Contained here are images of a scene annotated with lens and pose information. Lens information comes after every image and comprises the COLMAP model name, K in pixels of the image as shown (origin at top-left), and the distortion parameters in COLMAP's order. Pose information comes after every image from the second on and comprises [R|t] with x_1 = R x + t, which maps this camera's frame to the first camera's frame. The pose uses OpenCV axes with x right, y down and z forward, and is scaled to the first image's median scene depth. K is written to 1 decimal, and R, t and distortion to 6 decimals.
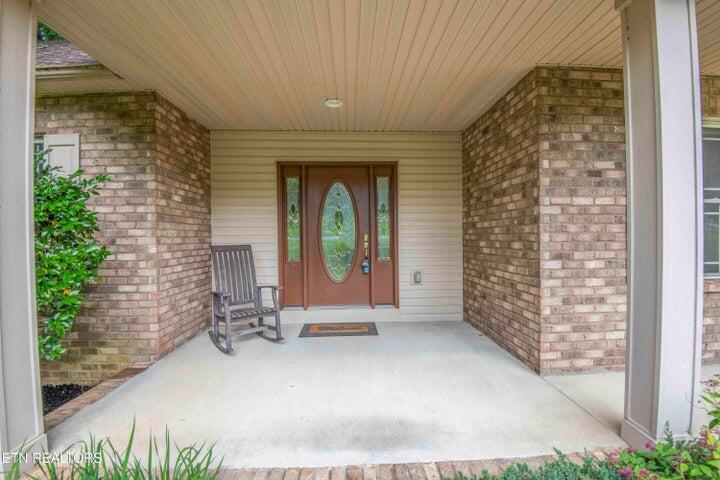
lens RADIAL K [[330.2, 0, 363.6], [0, 330.2, 239.5], [0, 0, 1]] dist [-0.023808, -0.013805]
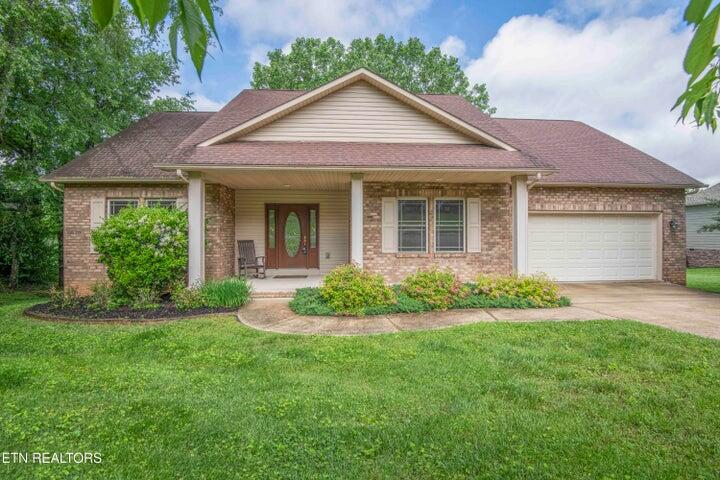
lens RADIAL K [[341.7, 0, 364.0], [0, 341.7, 232.4], [0, 0, 1]] dist [-0.029870, -0.000243]
pose [[0.999628, 0.007309, 0.026259, 0.373980], [-0.006841, 0.999817, -0.017872, -0.000913], [-0.026385, 0.017686, 0.999495, -1.419259]]
